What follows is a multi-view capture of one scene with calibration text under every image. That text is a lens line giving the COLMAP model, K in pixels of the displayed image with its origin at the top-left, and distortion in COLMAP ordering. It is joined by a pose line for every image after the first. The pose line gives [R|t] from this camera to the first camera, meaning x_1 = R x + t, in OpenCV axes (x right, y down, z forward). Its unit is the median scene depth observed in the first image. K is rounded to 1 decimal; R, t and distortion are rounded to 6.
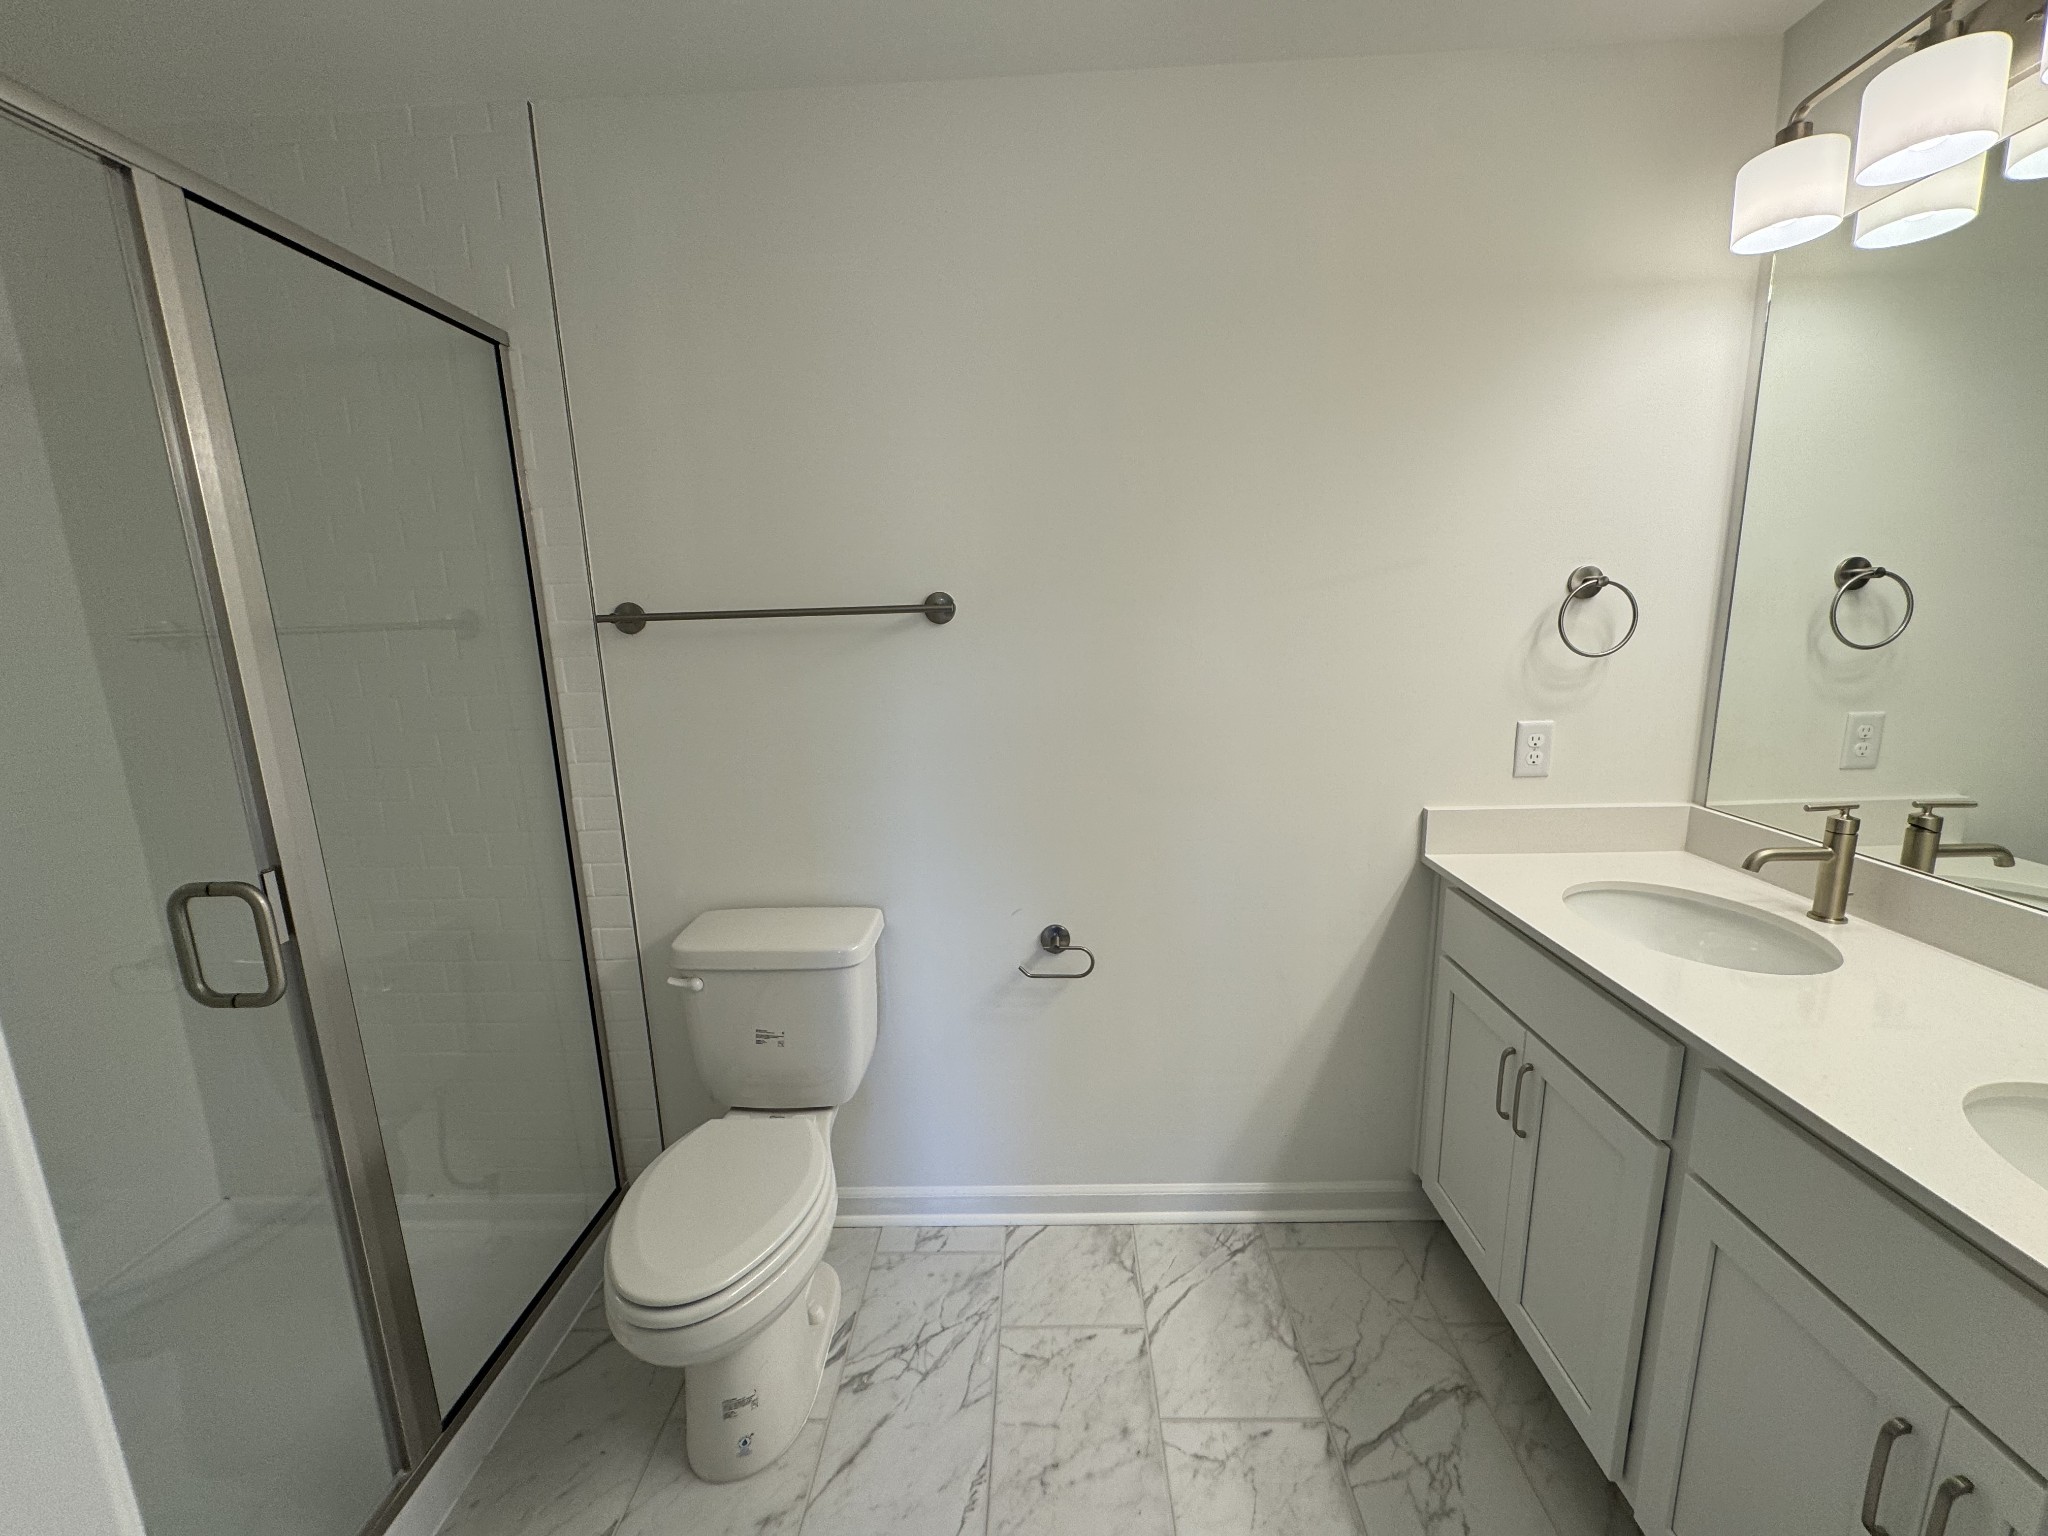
lens RADIAL K [[803.1, 0, 1028.1], [0, 803.1, 767.8], [0, 0, 1]] dist [-0.001986, -0.000061]
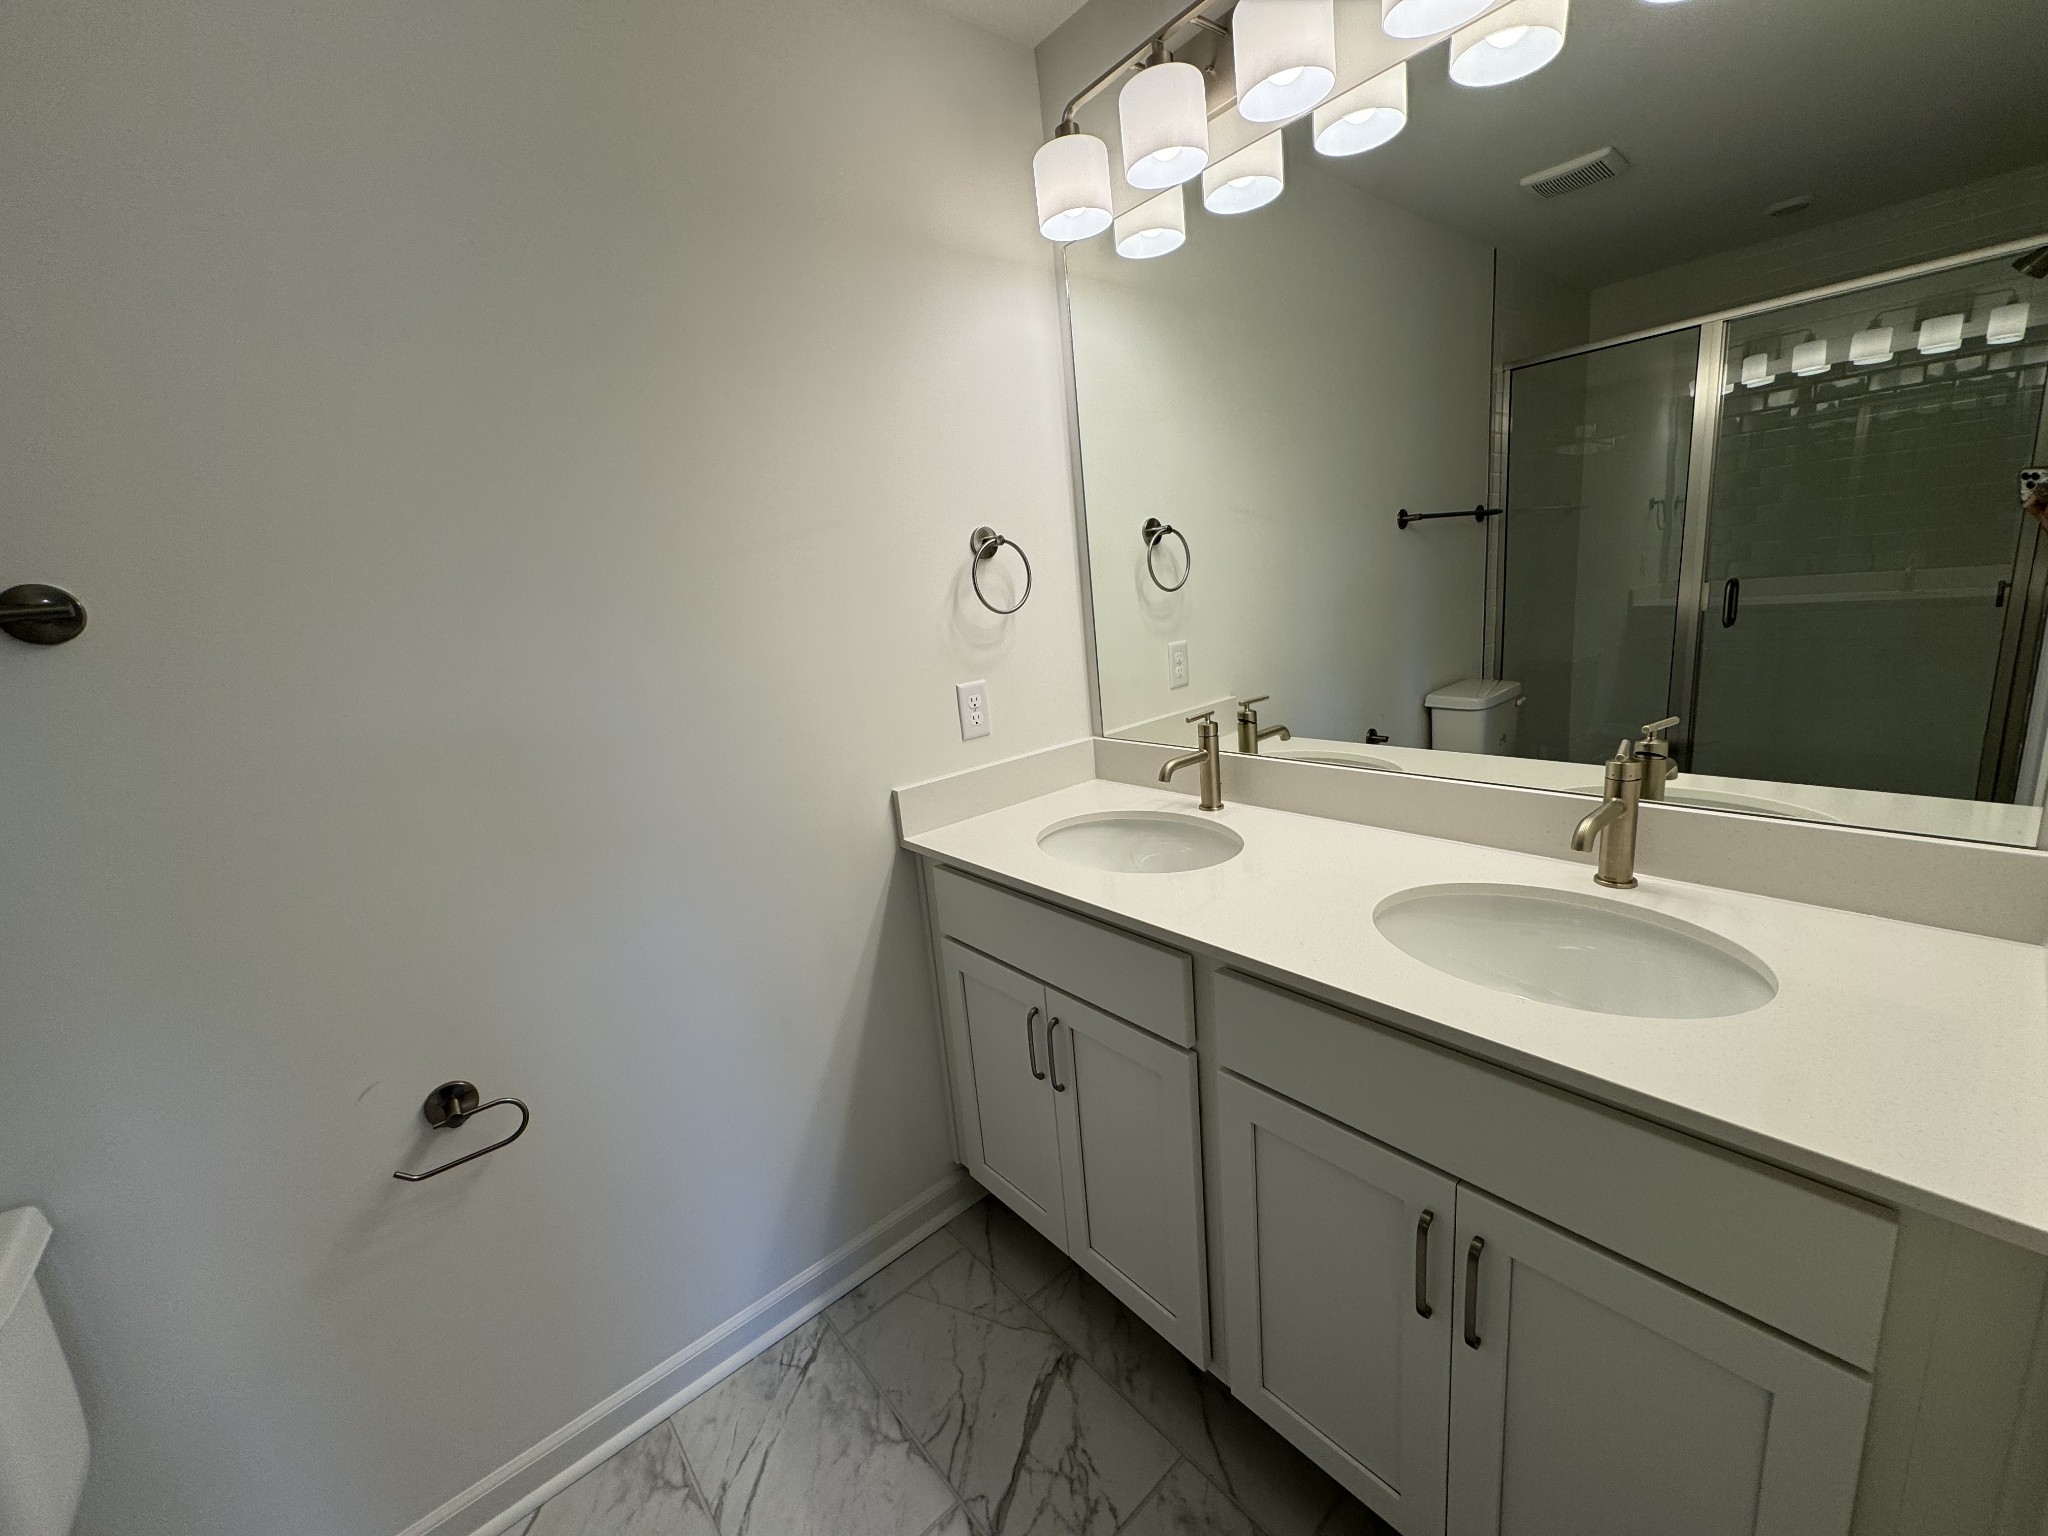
lens RADIAL K [[803.1, 0, 1023.0], [0, 803.1, 765.3], [0, 0, 1]] dist [-0.001986, -0.000061]
pose [[0.744803, -0.190663, 0.639465, 0.019308], [0.201527, 0.977833, 0.056827, -0.000479], [-0.636125, 0.086545, 0.766717, 0.217501]]
